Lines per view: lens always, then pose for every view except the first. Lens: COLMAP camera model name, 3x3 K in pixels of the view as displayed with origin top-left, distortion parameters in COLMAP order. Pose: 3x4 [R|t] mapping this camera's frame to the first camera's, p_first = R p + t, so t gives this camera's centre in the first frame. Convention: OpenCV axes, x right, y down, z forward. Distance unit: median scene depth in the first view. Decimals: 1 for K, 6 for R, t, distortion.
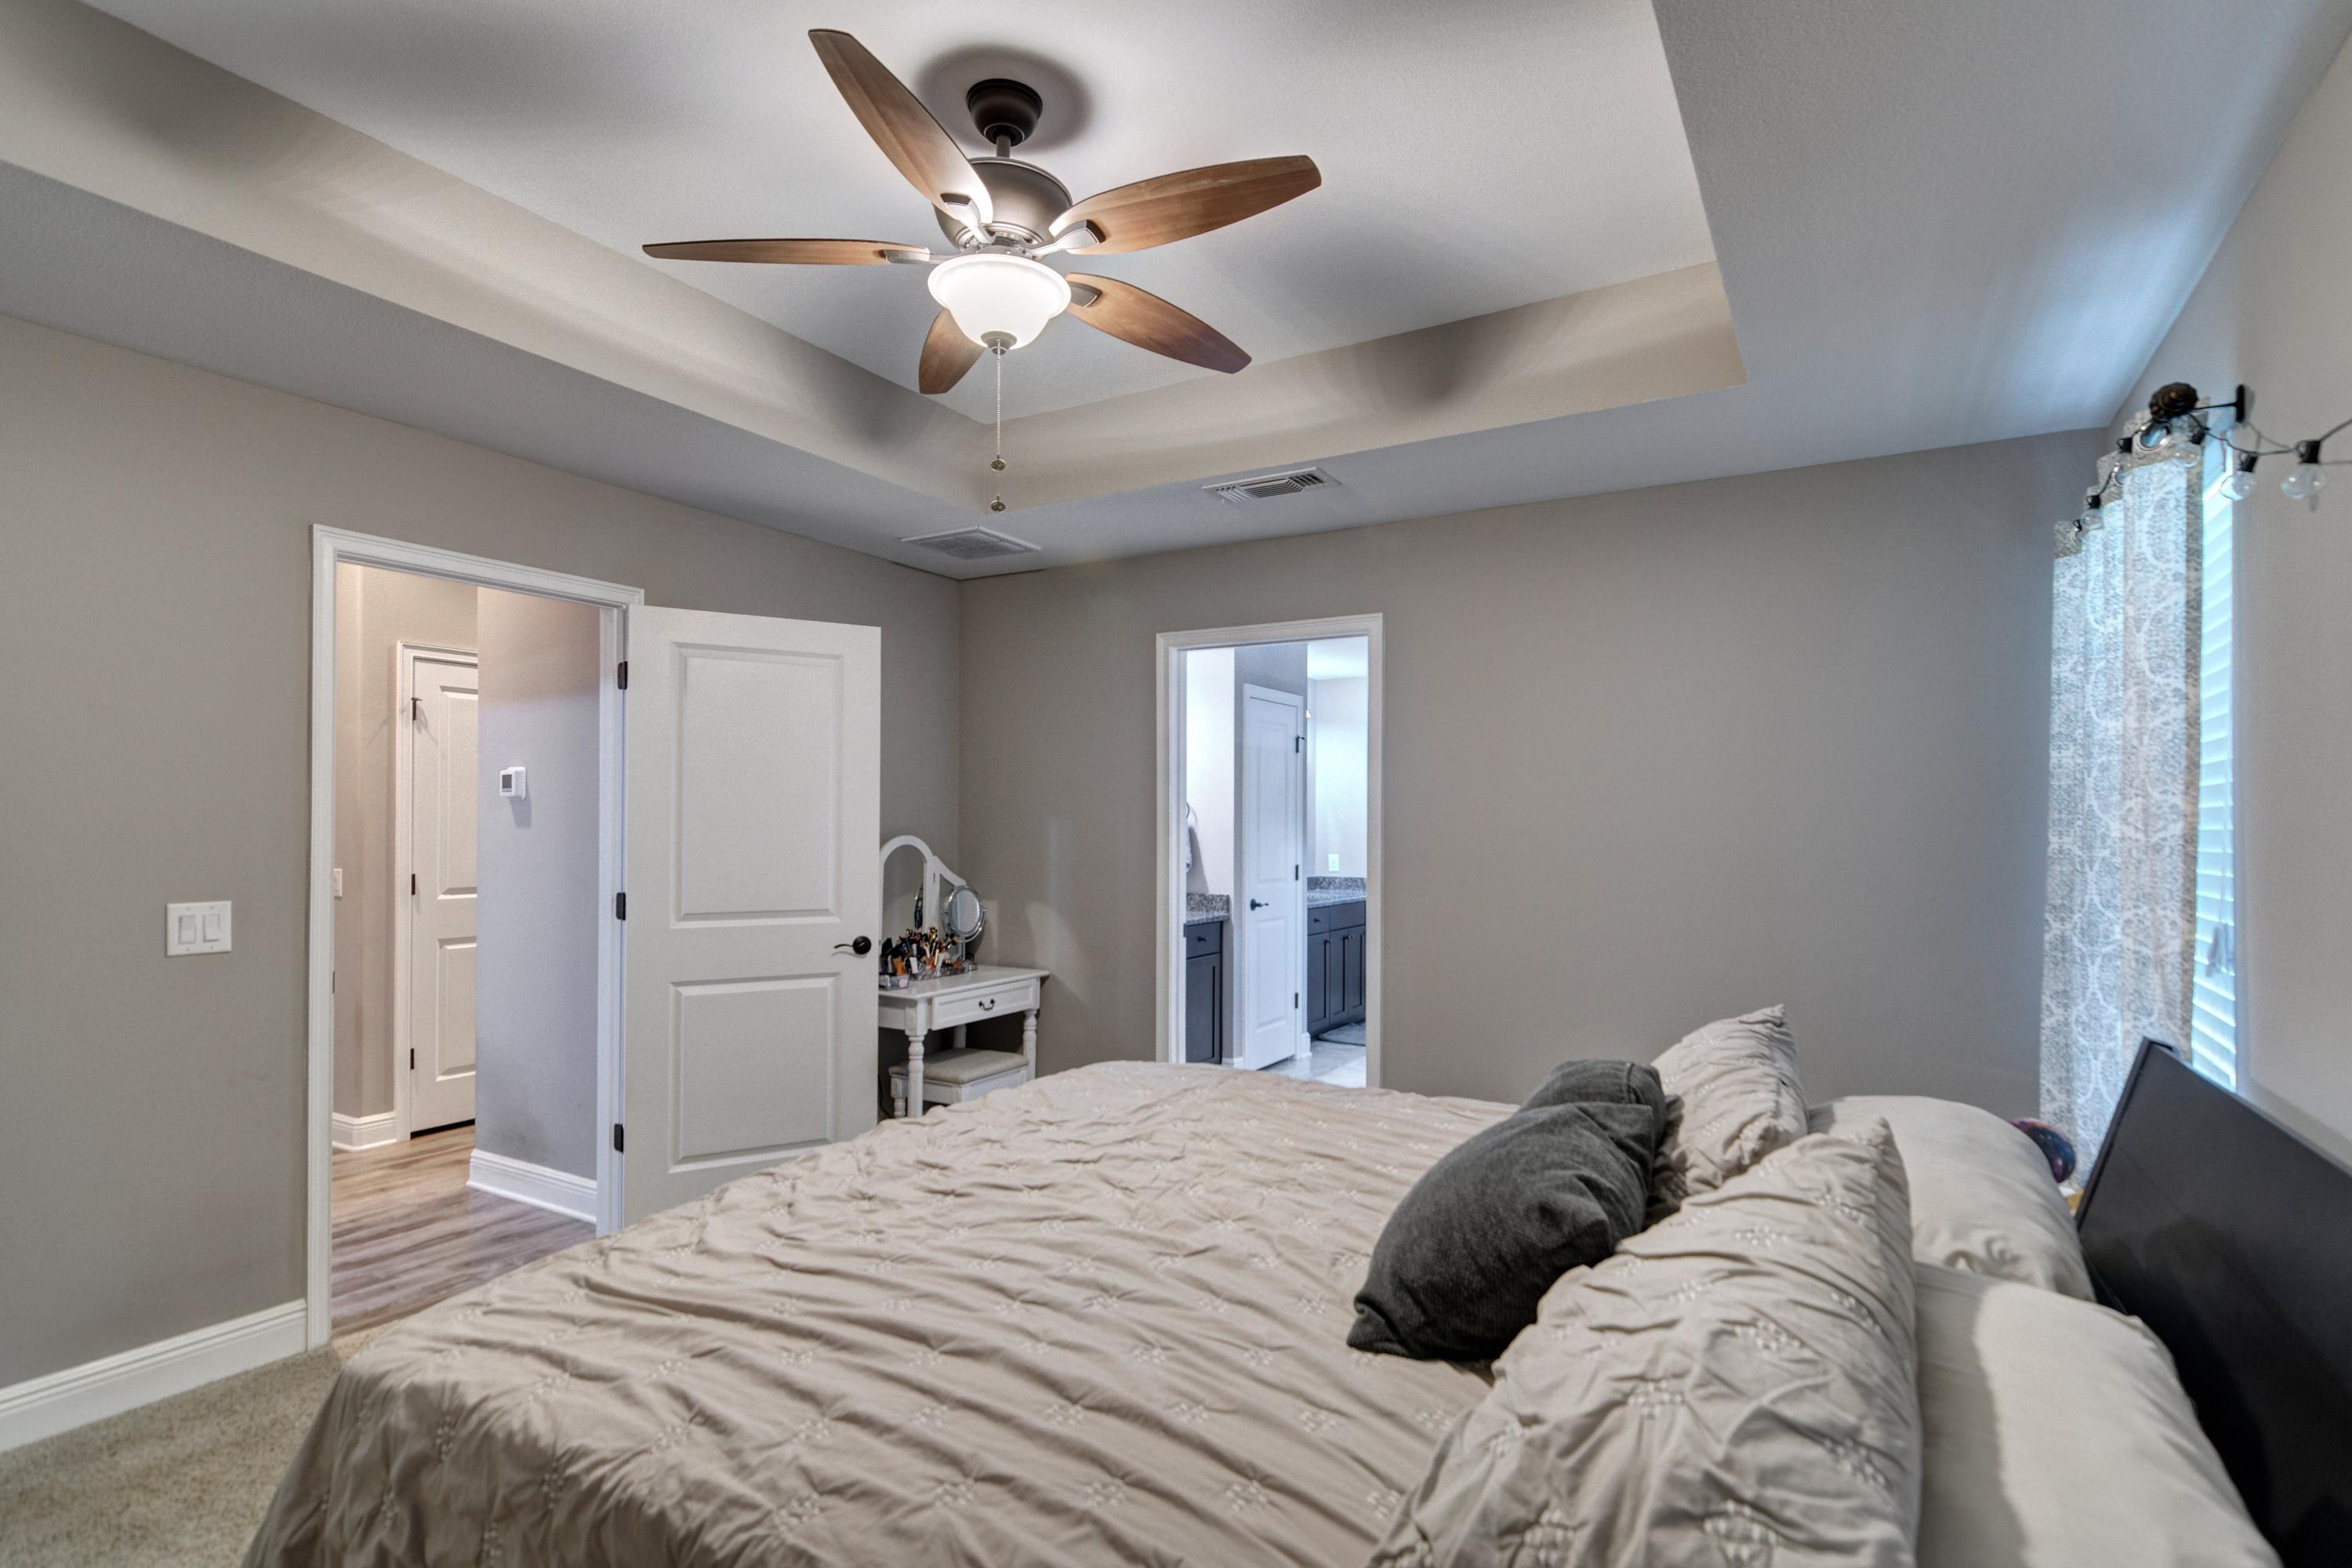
lens RADIAL K [[1159.1, 0, 1170.6], [0, 1159.1, 821.4], [0, 0, 1]] dist [0.004939, 0.000233]
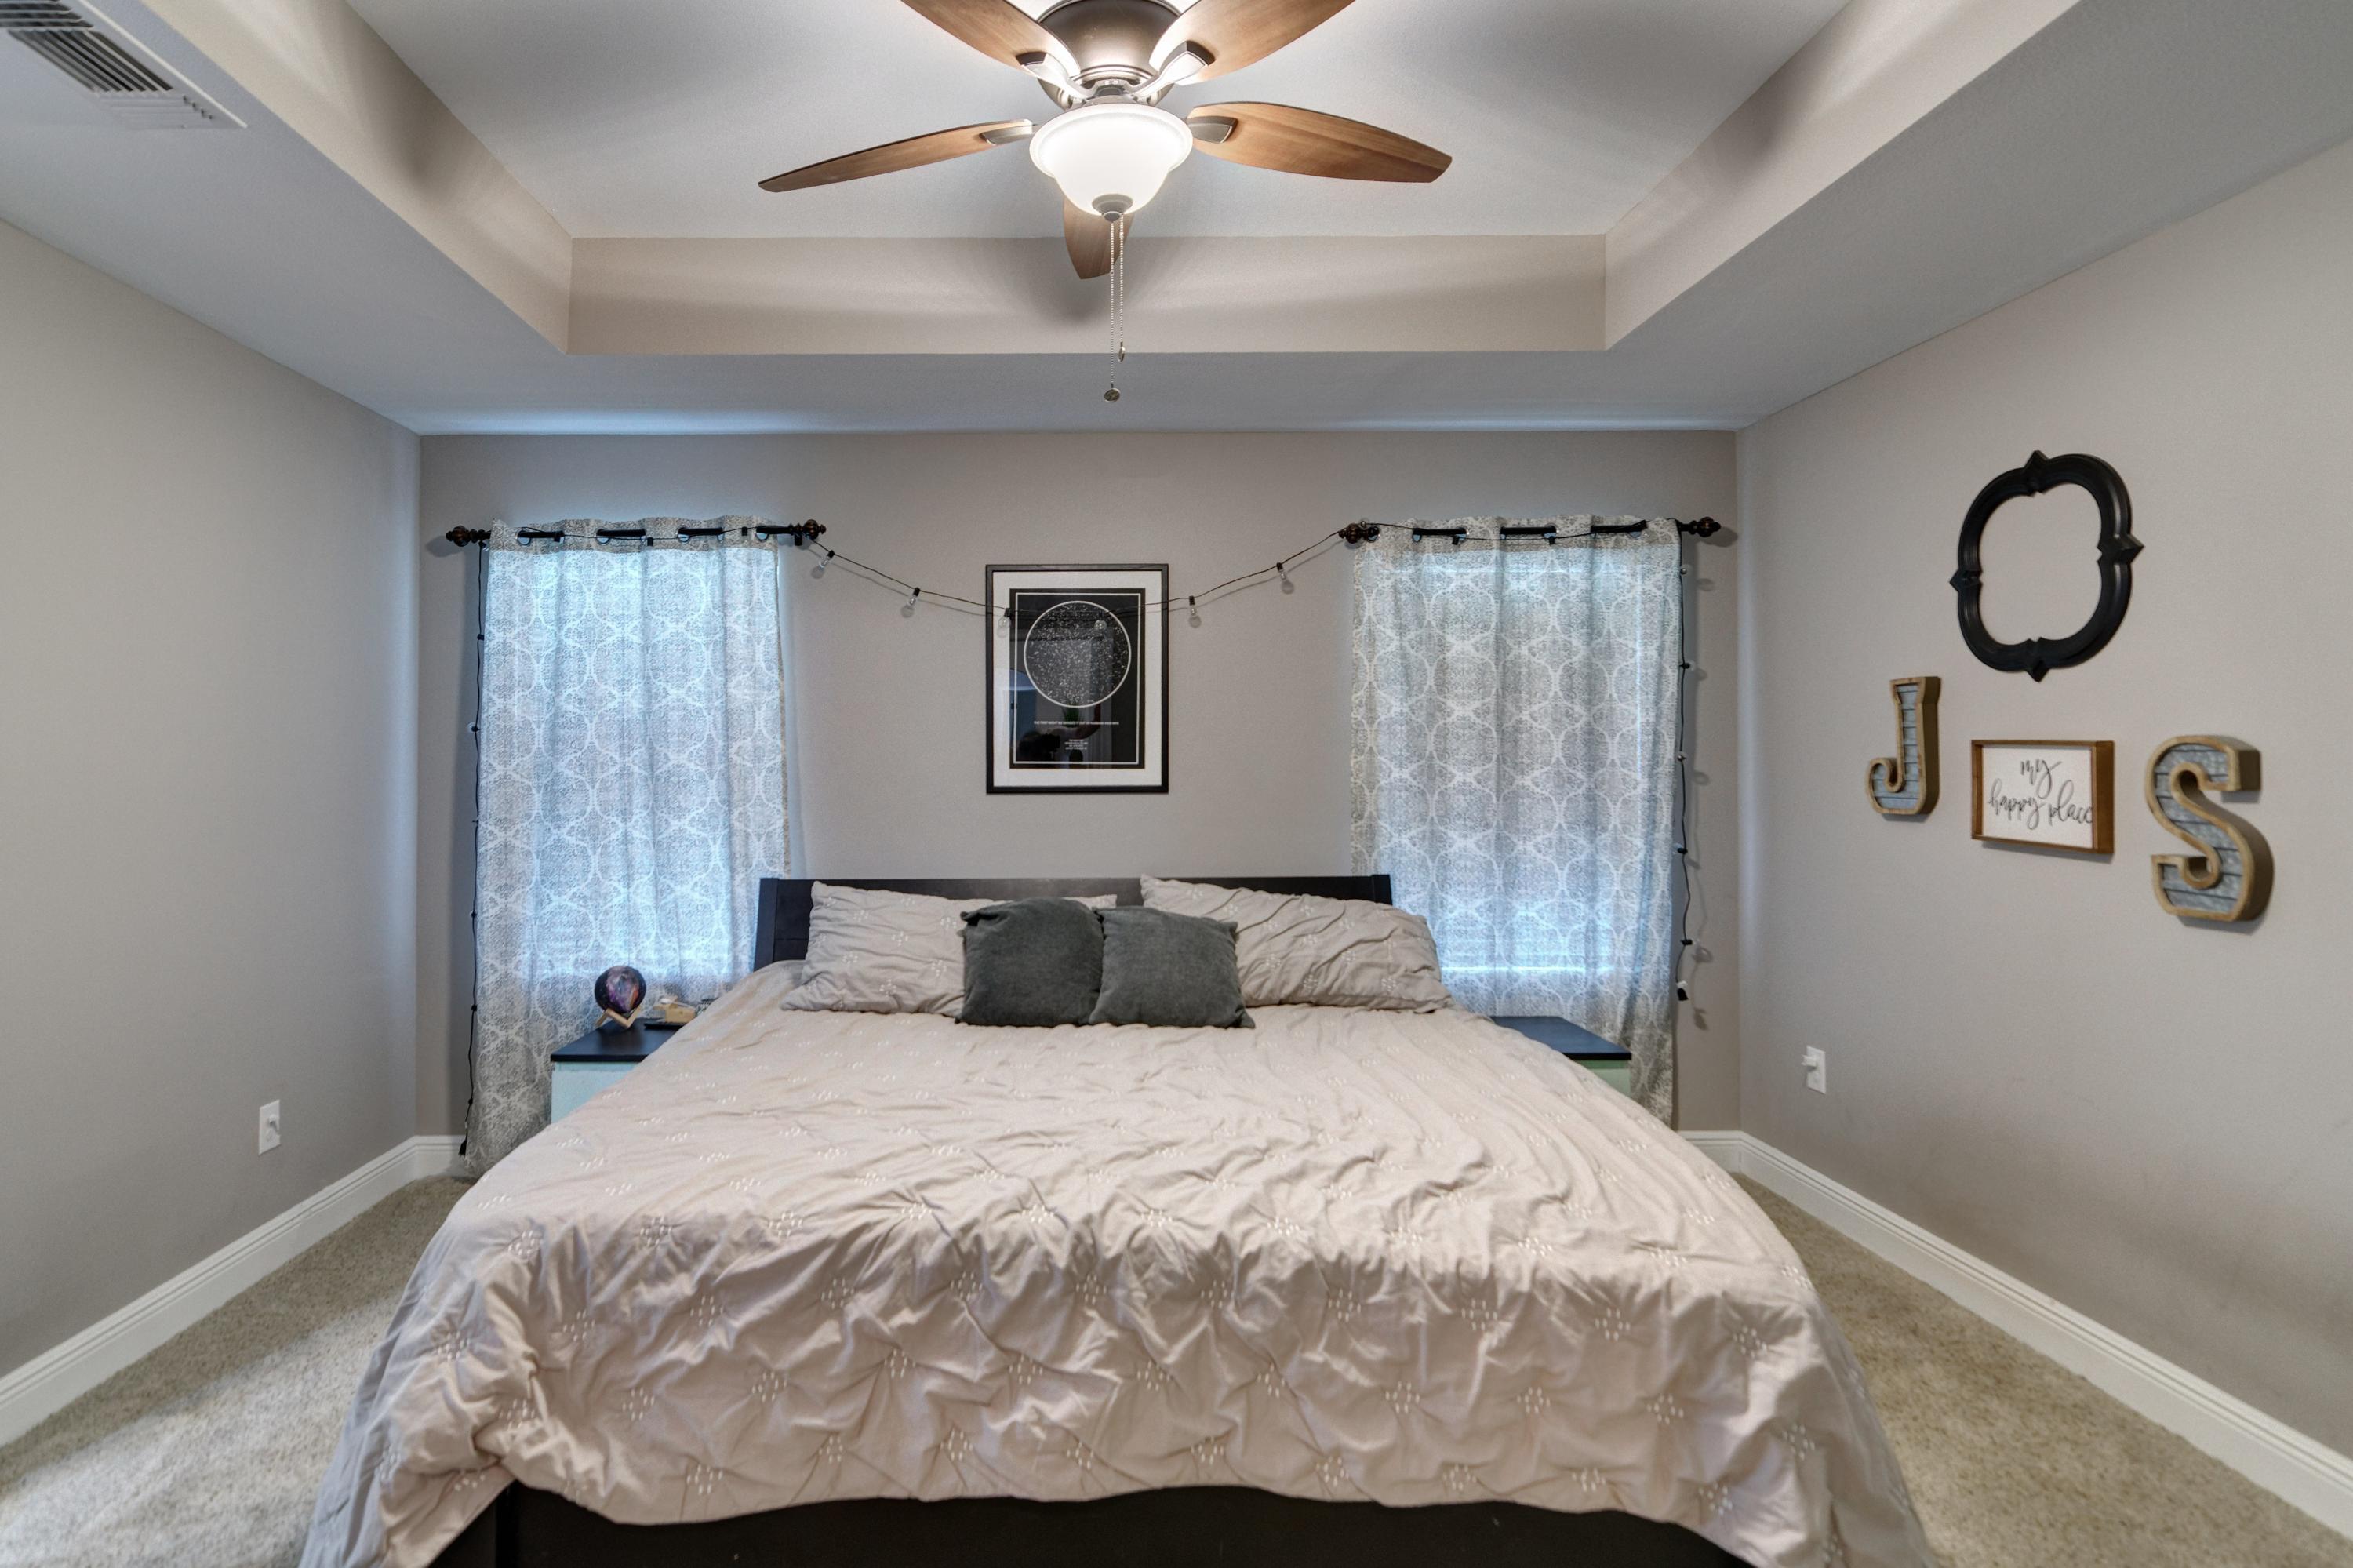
lens RADIAL K [[1108.0, 0, 1177.5], [0, 1108.0, 750.3], [0, 0, 1]] dist [0.015018, -0.000077]
pose [[-0.509918, 0.000942, 0.860223, -1.160525], [-0.001897, 0.999996, -0.002220, -0.004631], [-0.860221, -0.002764, -0.509914, 1.679528]]
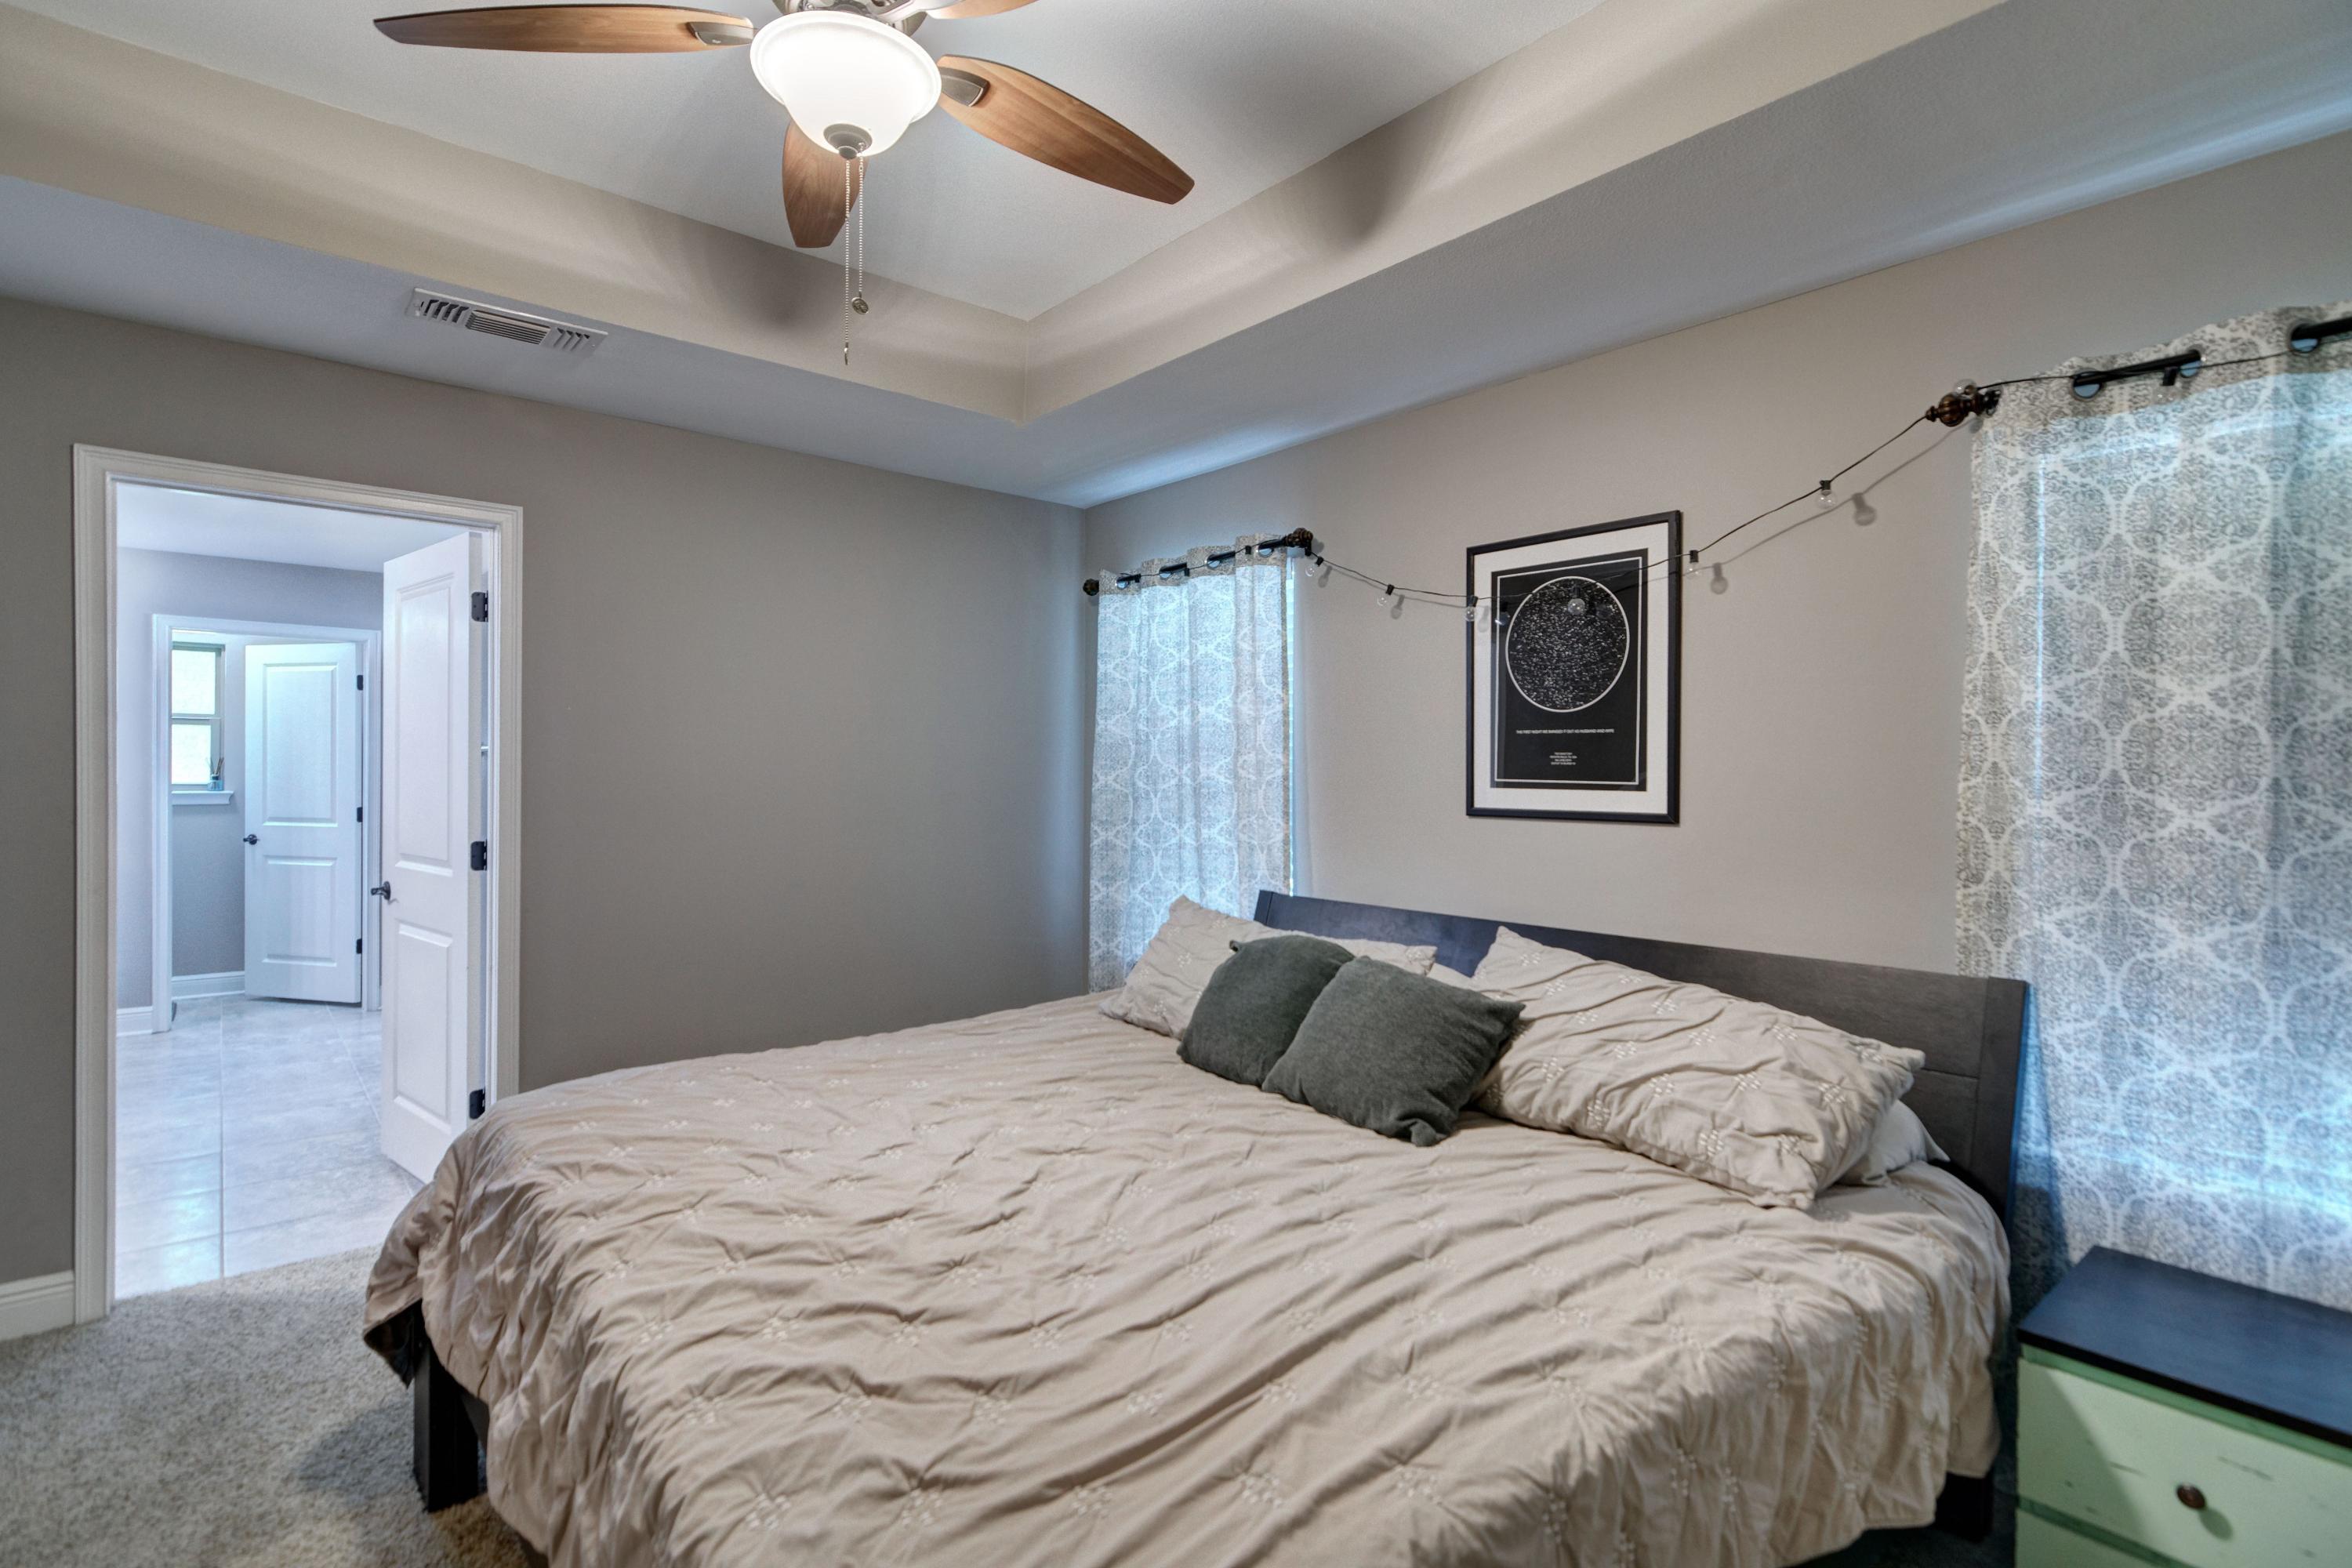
lens RADIAL K [[1124.6, 0, 1175.7], [0, 1124.6, 778.2], [0, 0, 1]] dist [0.004513, -0.000489]
pose [[0.330632, -0.006813, 0.943735, -1.038996], [-0.010582, 0.999884, 0.010926, -0.002509], [-0.943700, -0.013599, 0.330522, 0.718636]]
